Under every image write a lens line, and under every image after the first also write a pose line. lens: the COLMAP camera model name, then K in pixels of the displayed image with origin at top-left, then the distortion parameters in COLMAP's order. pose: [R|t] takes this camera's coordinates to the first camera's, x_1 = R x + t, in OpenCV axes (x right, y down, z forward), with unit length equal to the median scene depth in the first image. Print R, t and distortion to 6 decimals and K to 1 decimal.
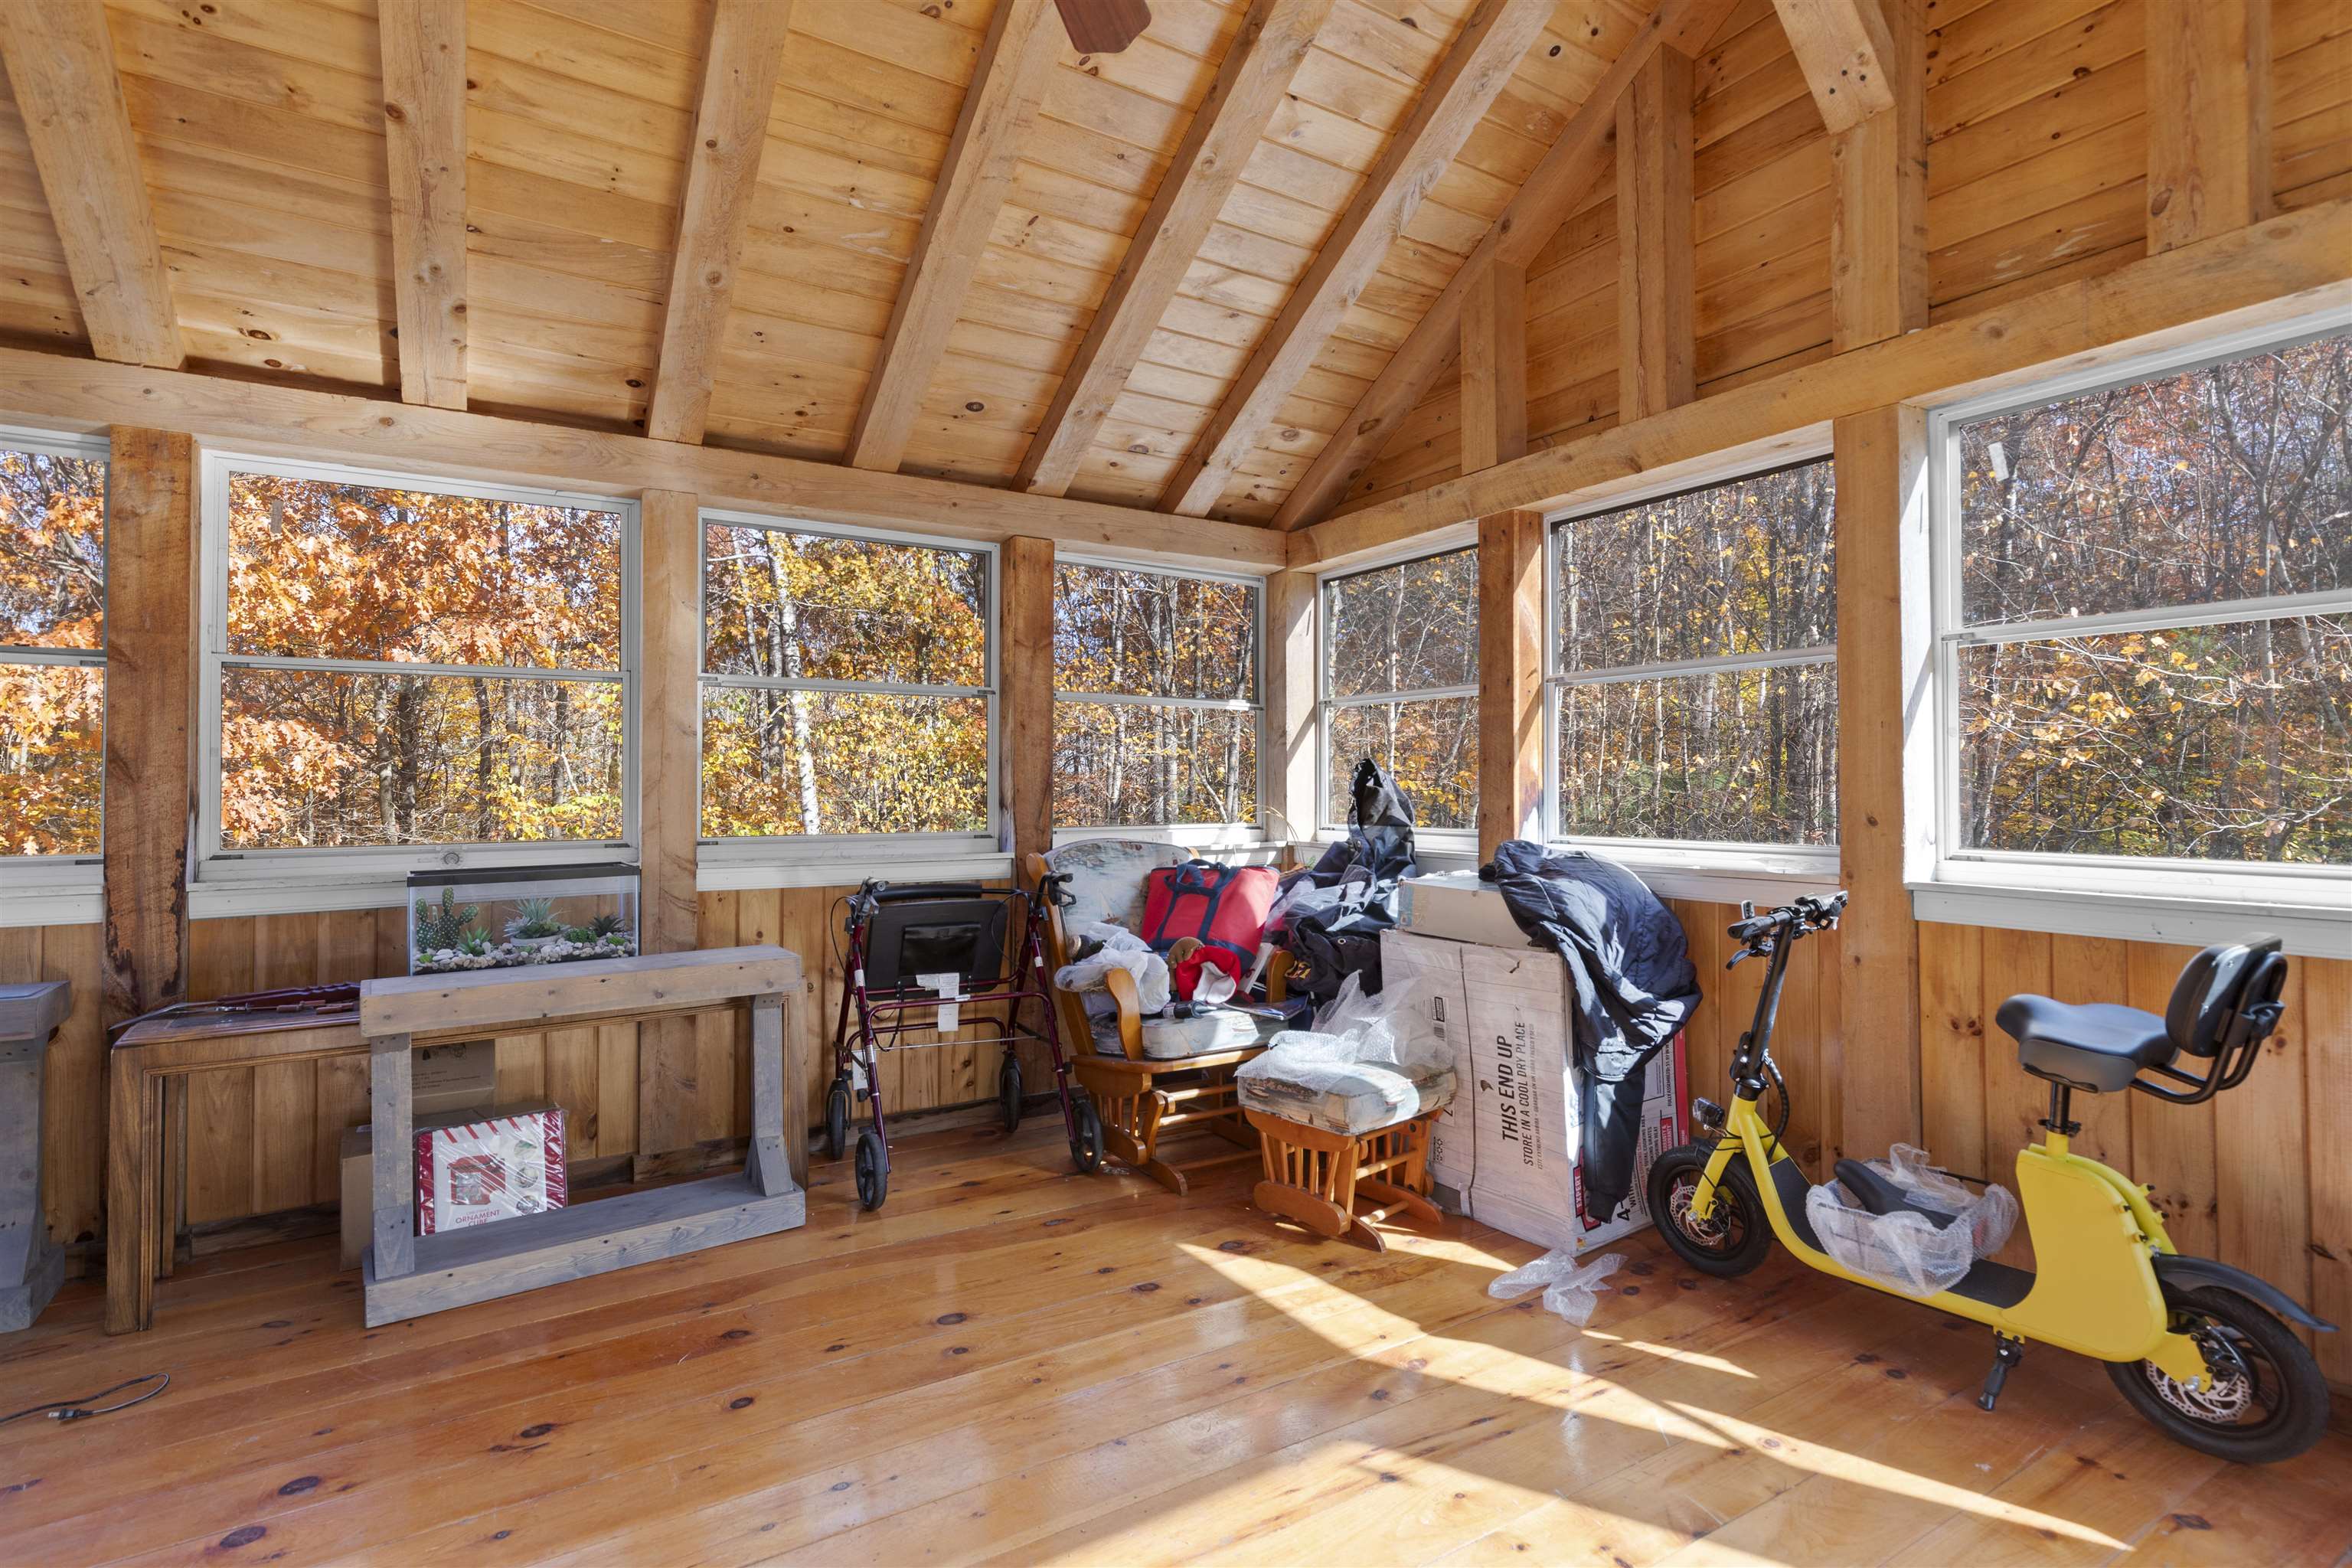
lens RADIAL K [[1115.6, 0, 1172.0], [0, 1115.6, 766.1], [0, 0, 1]] dist [0.004040, 0.000331]
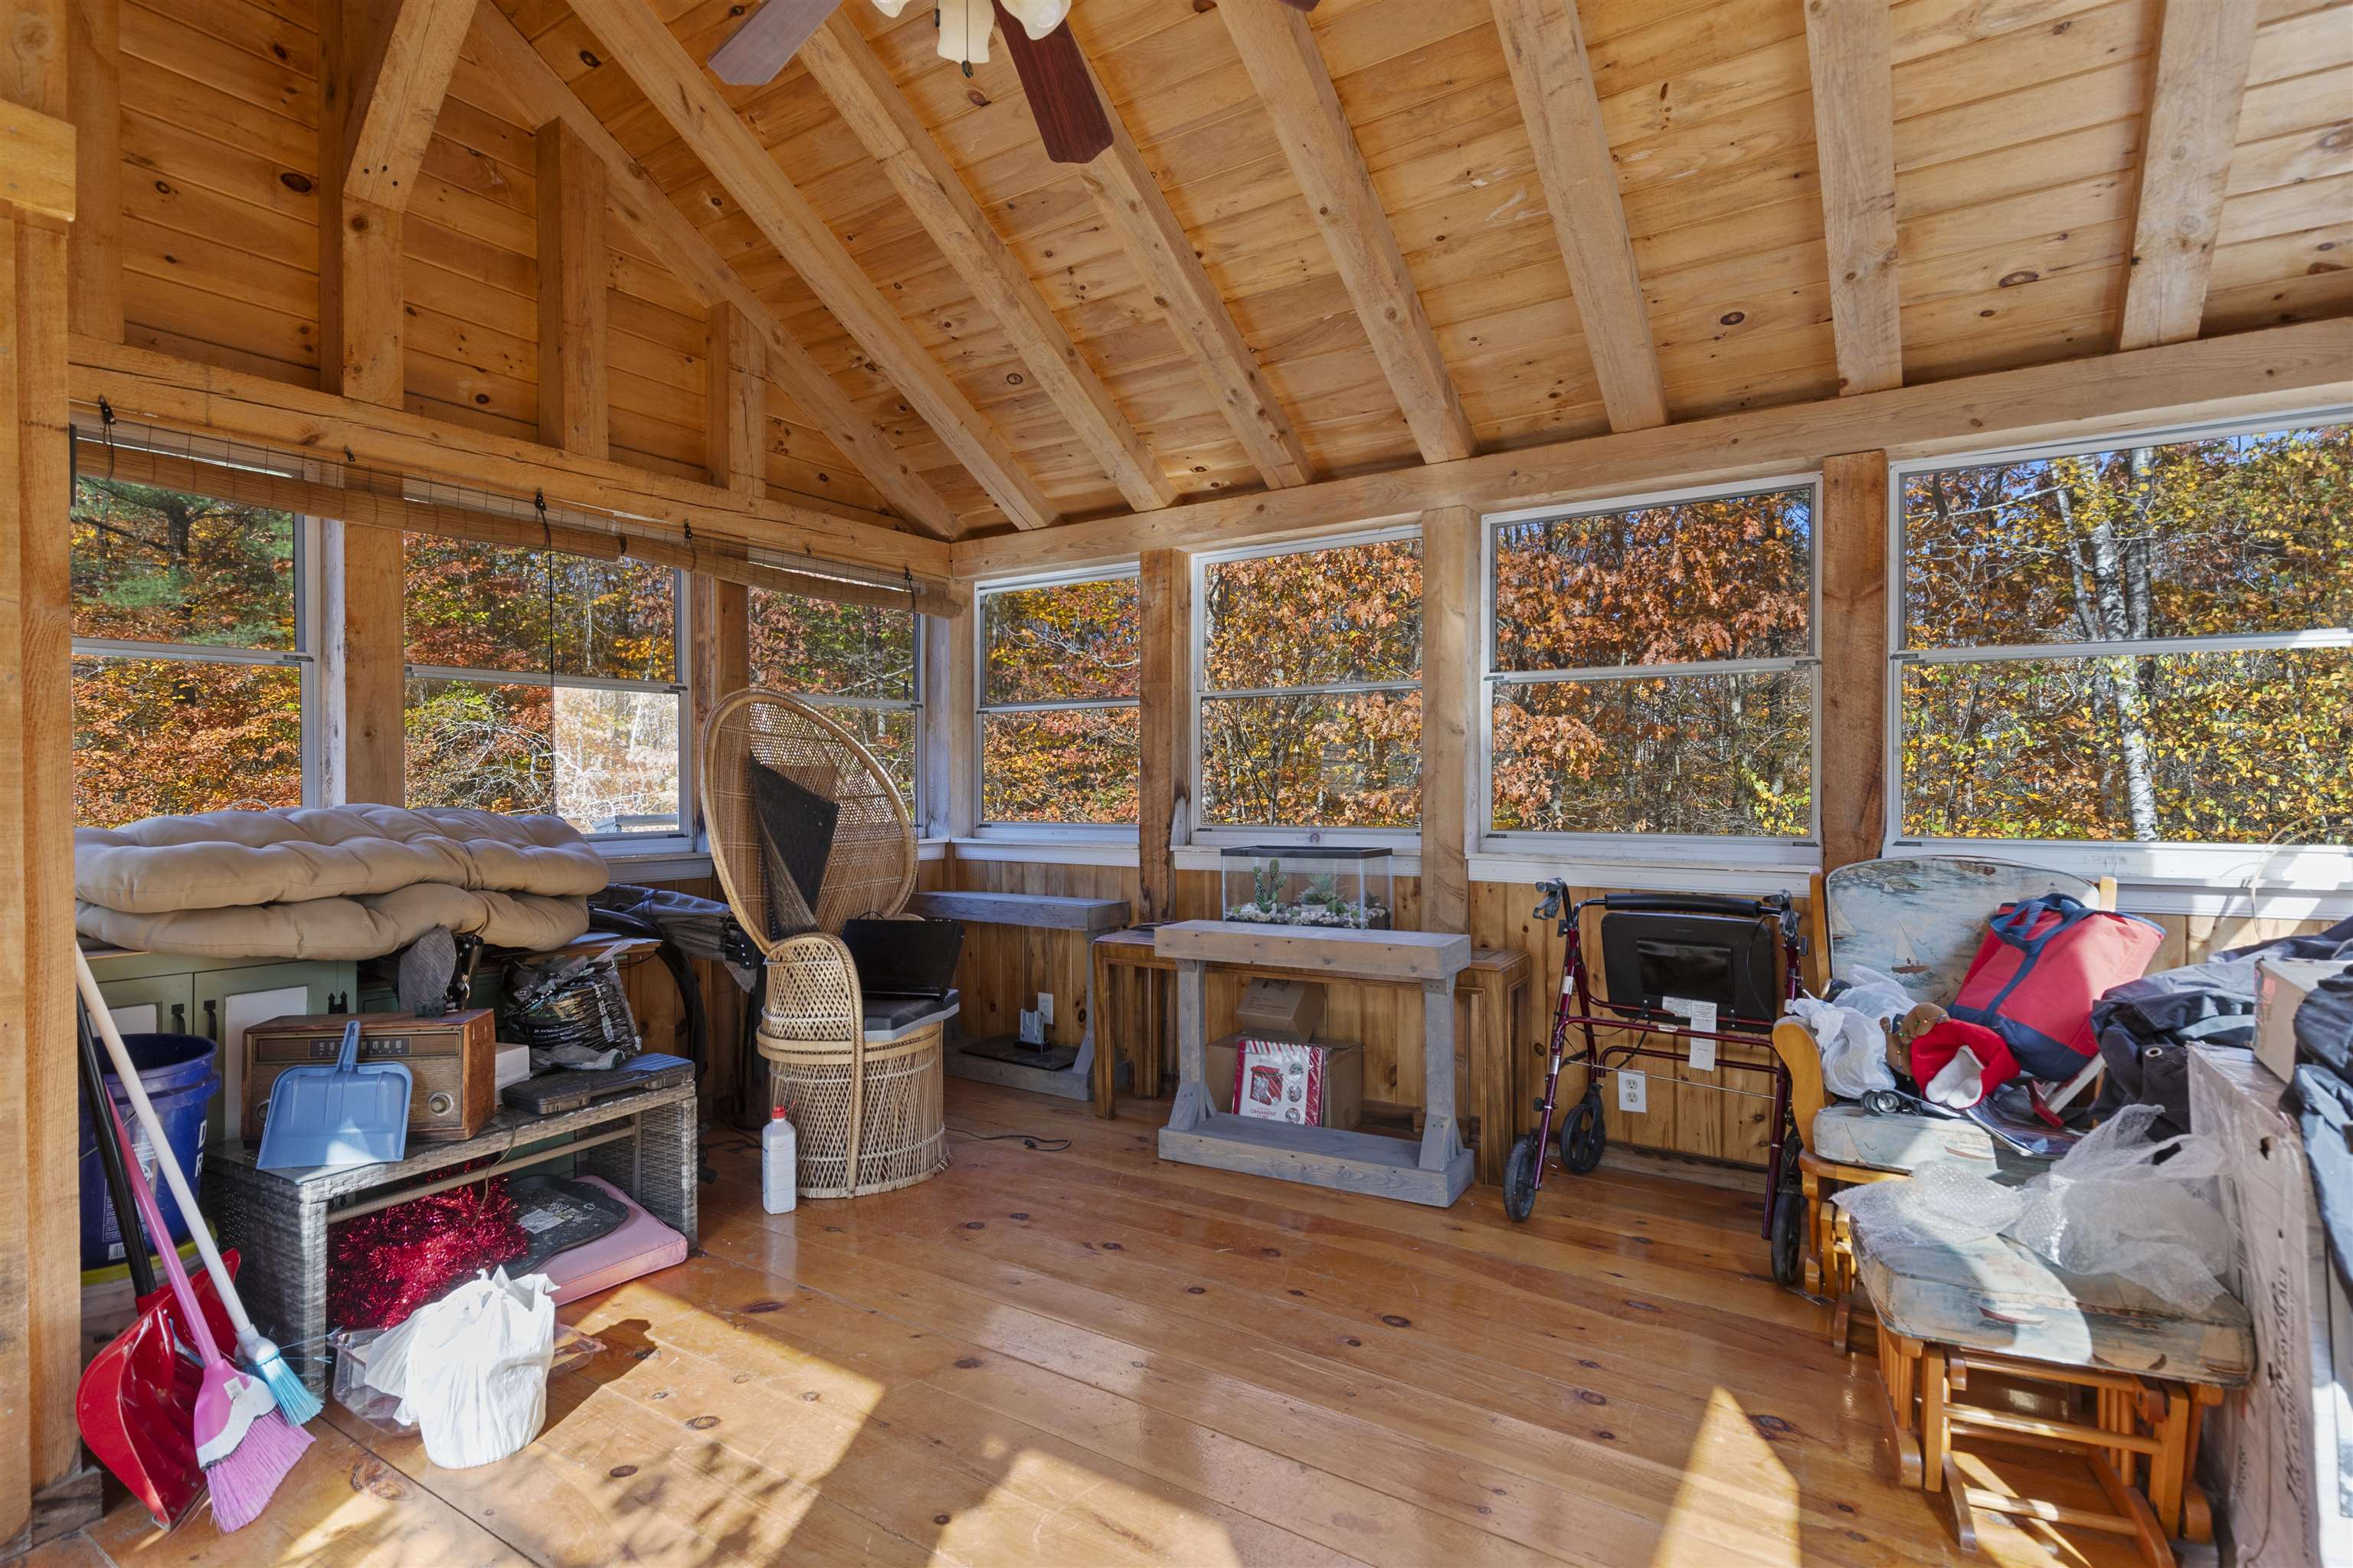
lens RADIAL K [[1171.2, 0, 1176.5], [0, 1171.2, 784.0], [0, 0, 1]] dist [0.001483, 0.000100]
pose [[0.421318, 0.002210, -0.906910, 0.554905], [0.017942, 0.999781, 0.010772, 0.004178], [0.906735, -0.020811, 0.421186, 0.332975]]
